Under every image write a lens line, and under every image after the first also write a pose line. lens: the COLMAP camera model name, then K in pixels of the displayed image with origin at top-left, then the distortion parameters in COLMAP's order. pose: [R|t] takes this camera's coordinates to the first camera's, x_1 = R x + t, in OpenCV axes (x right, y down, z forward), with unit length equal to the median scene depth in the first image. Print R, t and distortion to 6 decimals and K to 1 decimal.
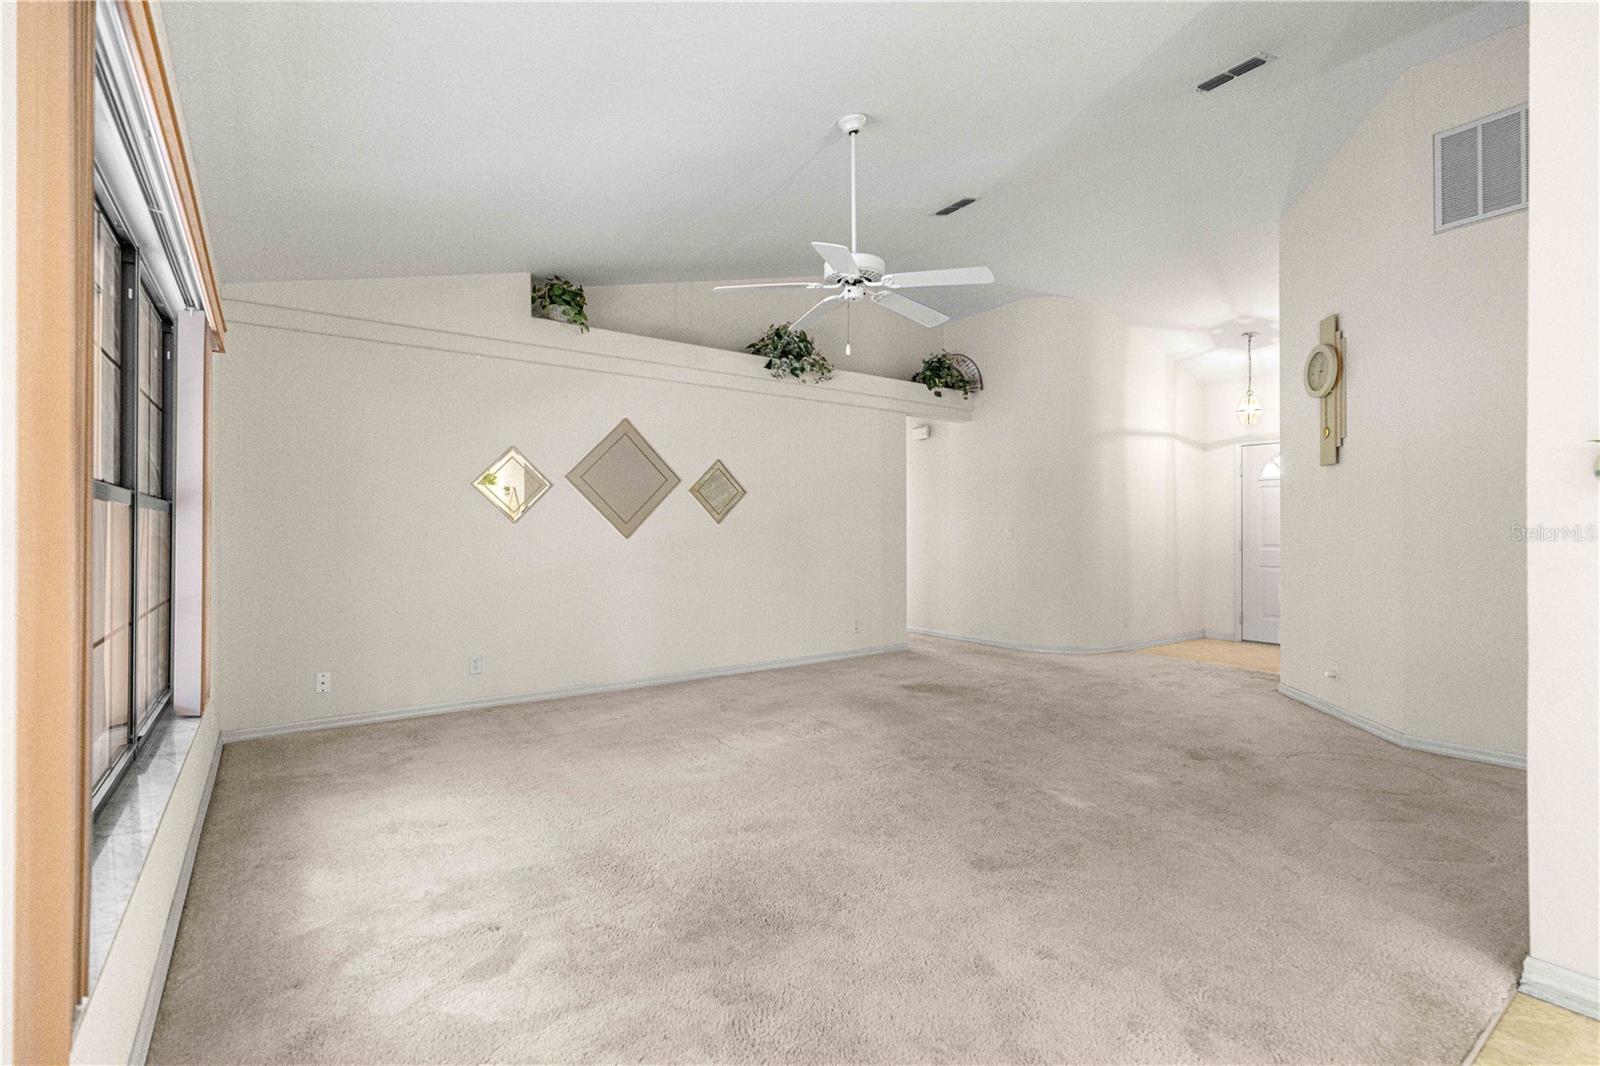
lens RADIAL K [[733.9, 0, 802.0], [0, 733.9, 543.7], [0, 0, 1]] dist [0.037606, 0.000155]
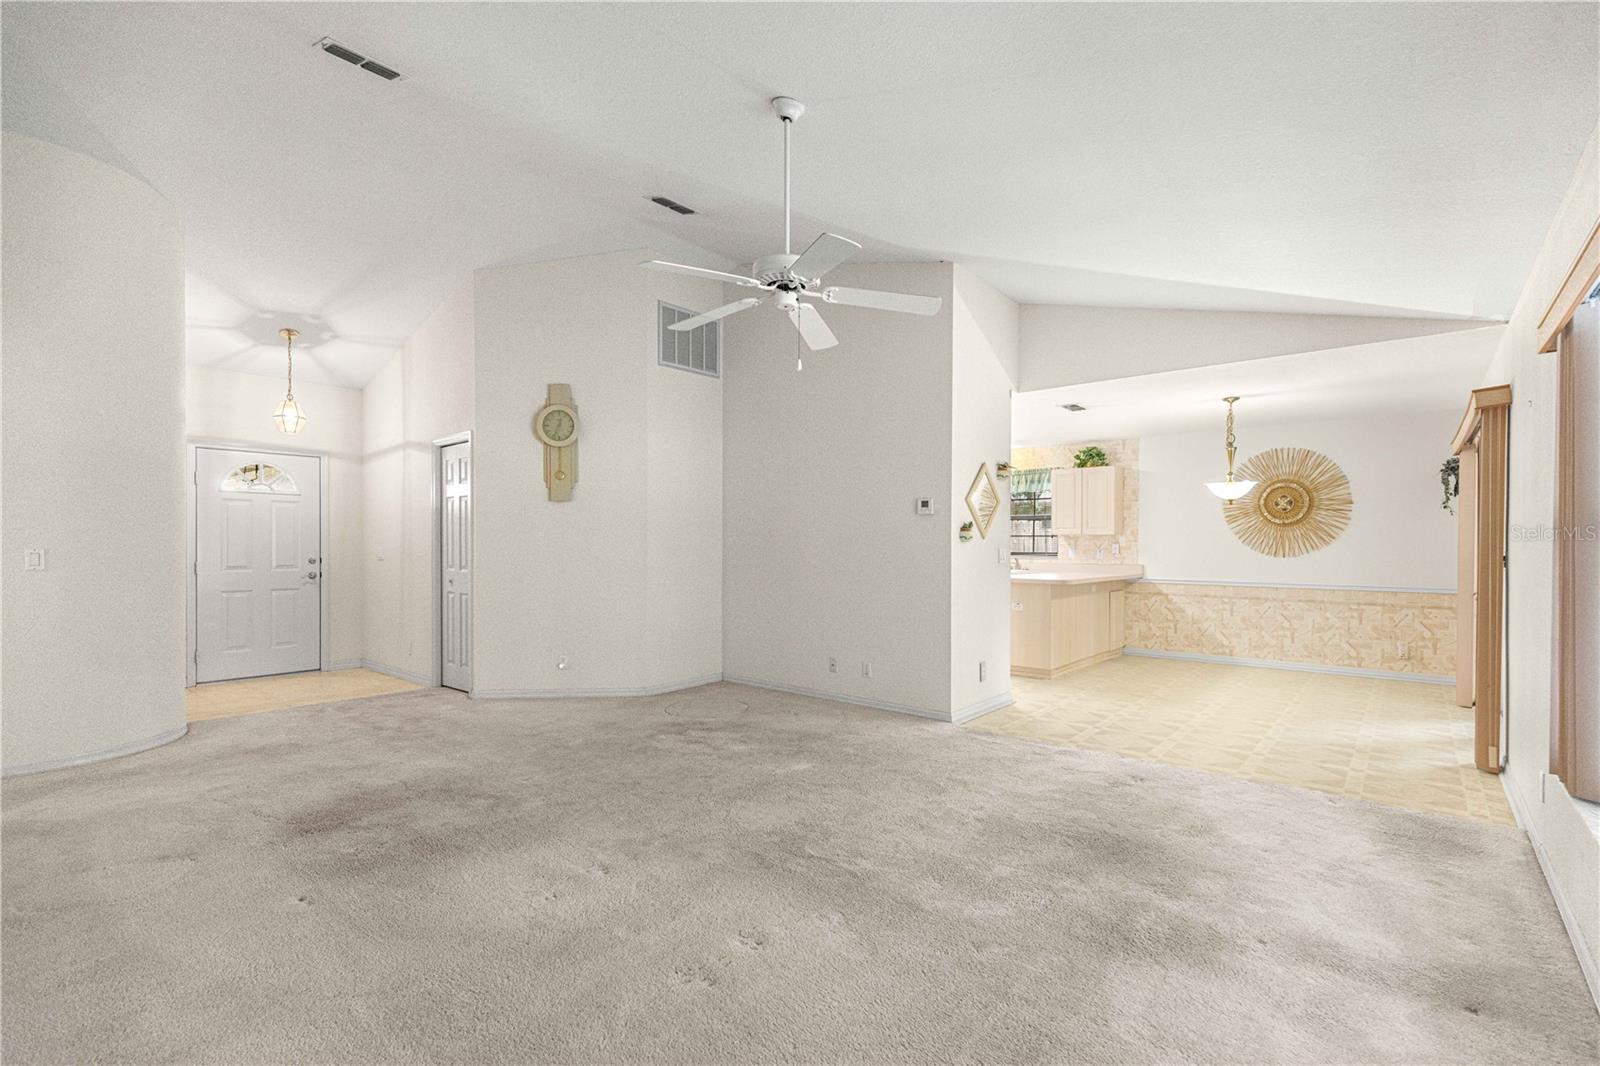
lens RADIAL K [[733.9, 0, 802.0], [0, 733.9, 543.7], [0, 0, 1]] dist [0.037606, 0.000155]
pose [[-0.259234, -0.001388, 0.965813, -0.737465], [0.008341, 0.999958, 0.003676, -0.040539], [-0.965778, 0.009009, -0.259212, 1.111241]]
